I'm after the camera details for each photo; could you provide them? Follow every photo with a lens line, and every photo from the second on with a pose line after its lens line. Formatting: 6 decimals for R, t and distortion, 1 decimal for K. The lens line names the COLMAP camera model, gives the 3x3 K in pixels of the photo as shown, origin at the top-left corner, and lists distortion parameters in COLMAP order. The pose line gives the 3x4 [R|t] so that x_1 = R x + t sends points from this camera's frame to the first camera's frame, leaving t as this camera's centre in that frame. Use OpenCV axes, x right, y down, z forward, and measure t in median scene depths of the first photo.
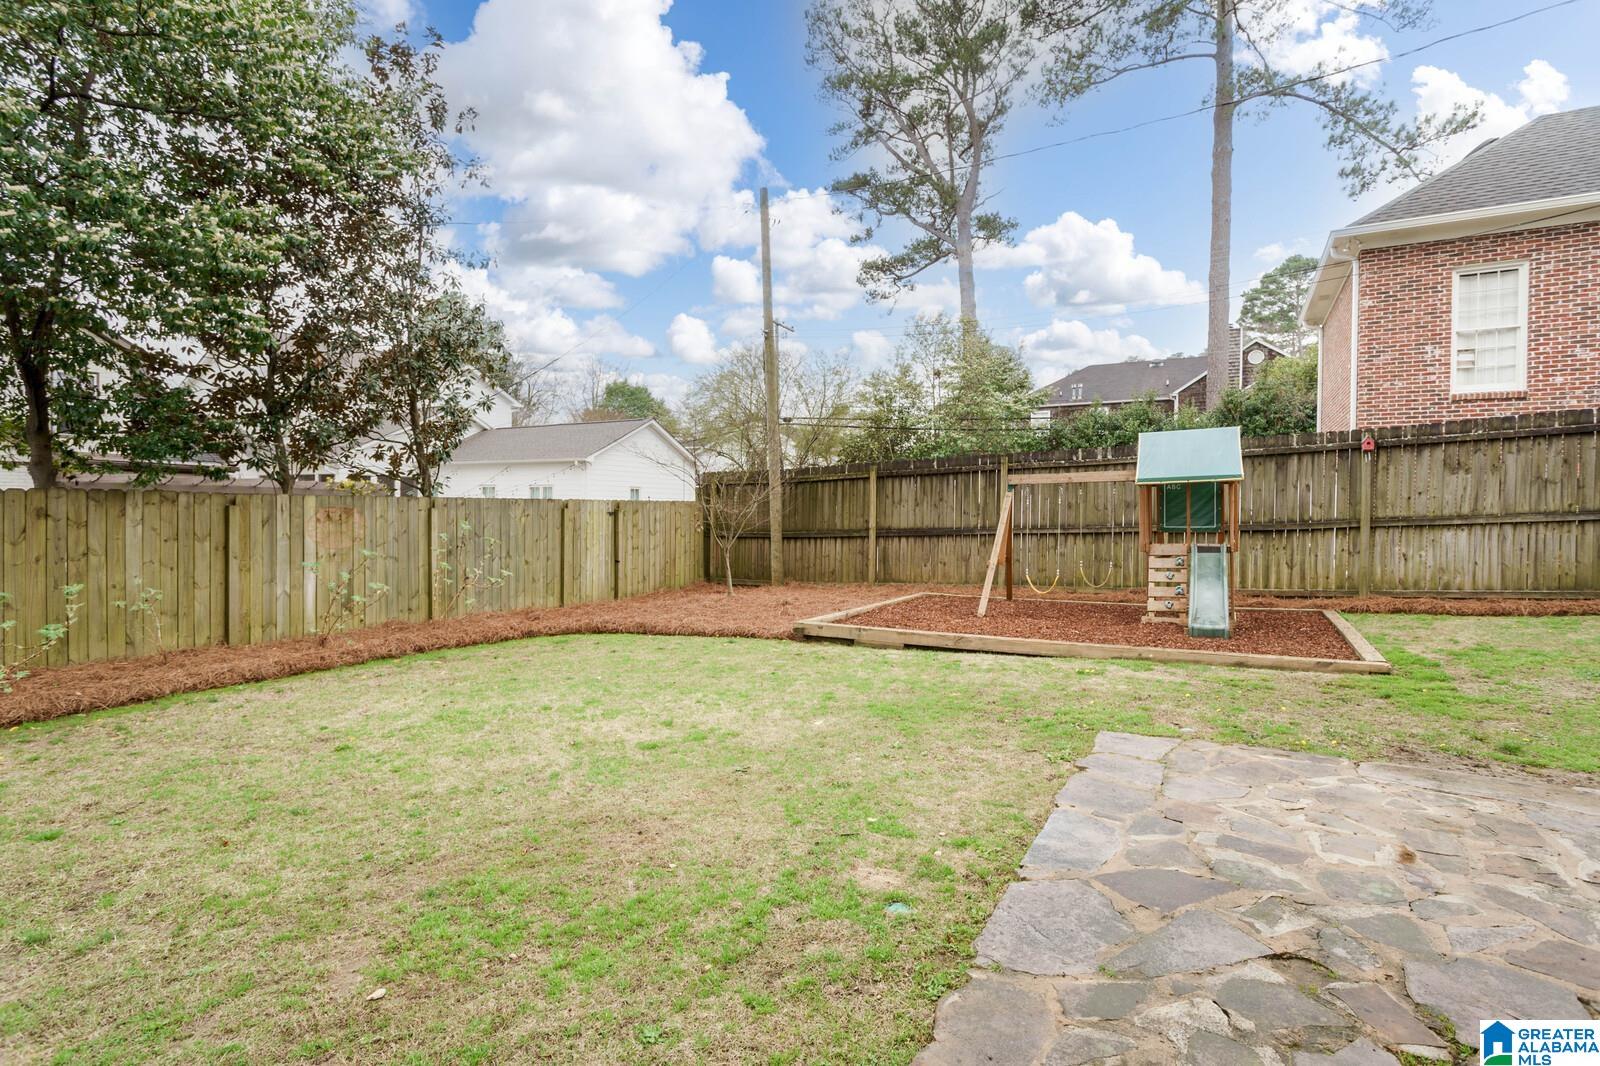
lens RADIAL K [[770.0, 0, 806.2], [0, 770.0, 528.3], [0, 0, 1]] dist [0.002193, 0.002424]
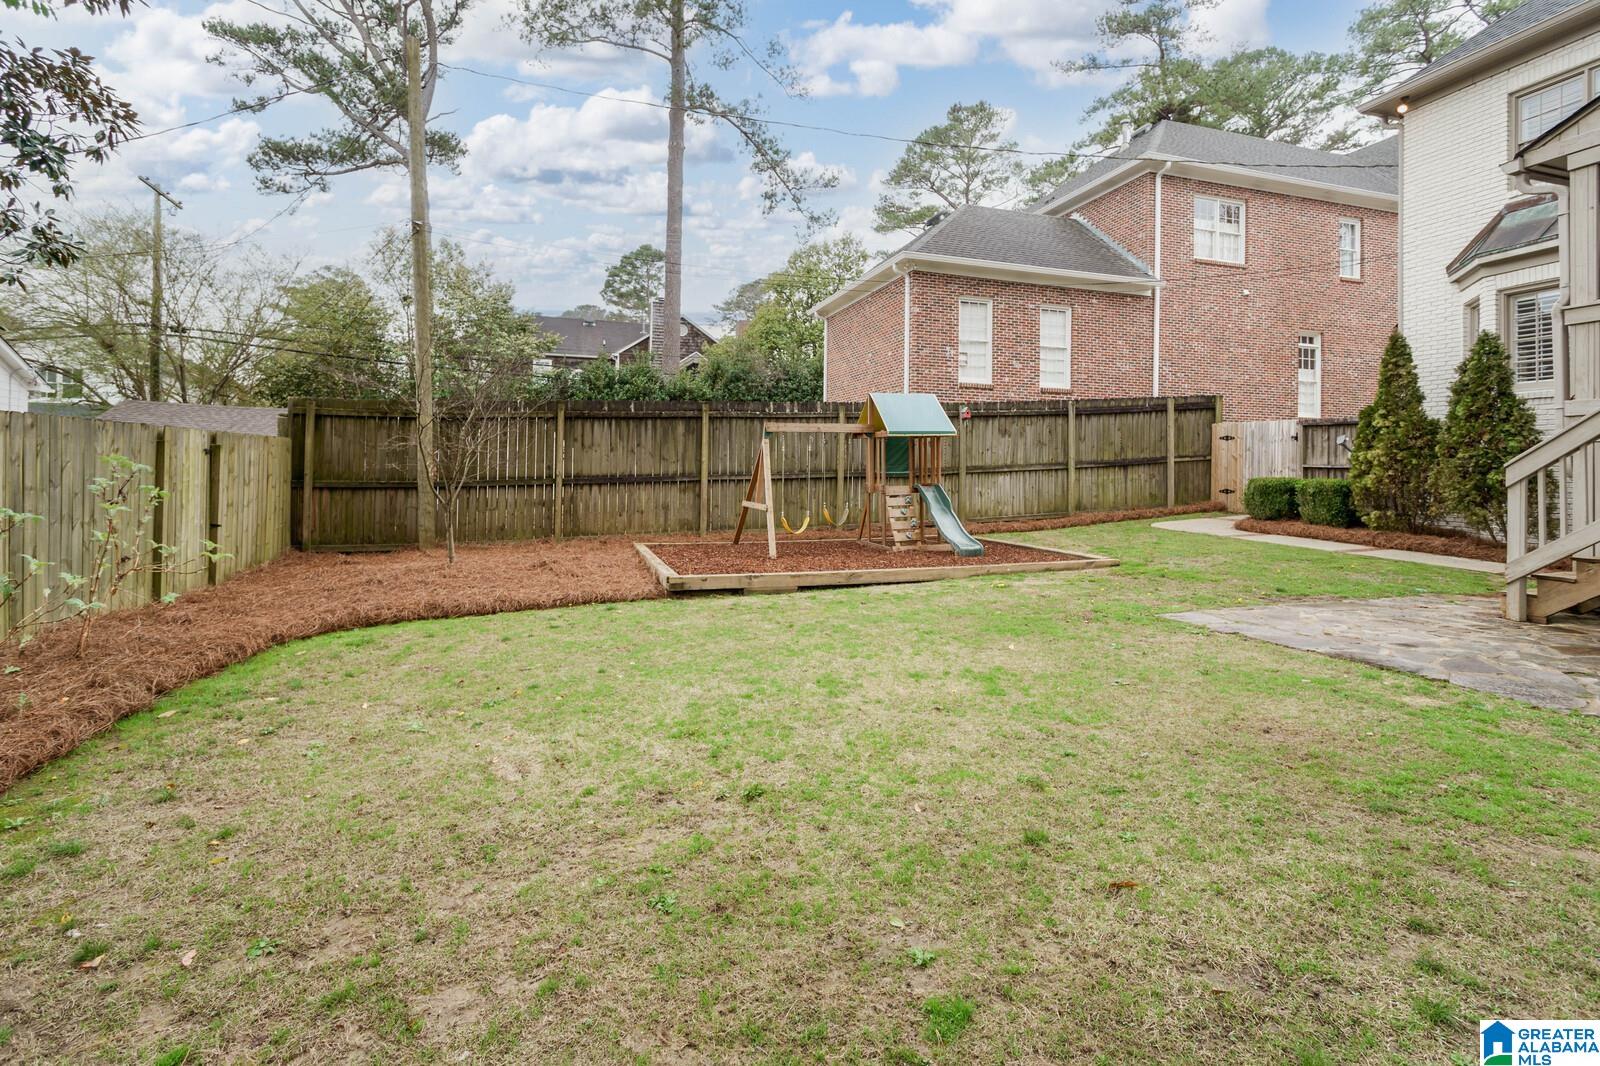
lens RADIAL K [[770.0, 0, 845.6], [0, 770.0, 466.3], [0, 0, 1]] dist [0.002193, 0.002424]
pose [[0.684299, 0.008864, 0.729148, -0.365380], [0.005846, 0.999827, -0.017640, 0.007964], [-0.729178, 0.016334, 0.684129, 0.174348]]
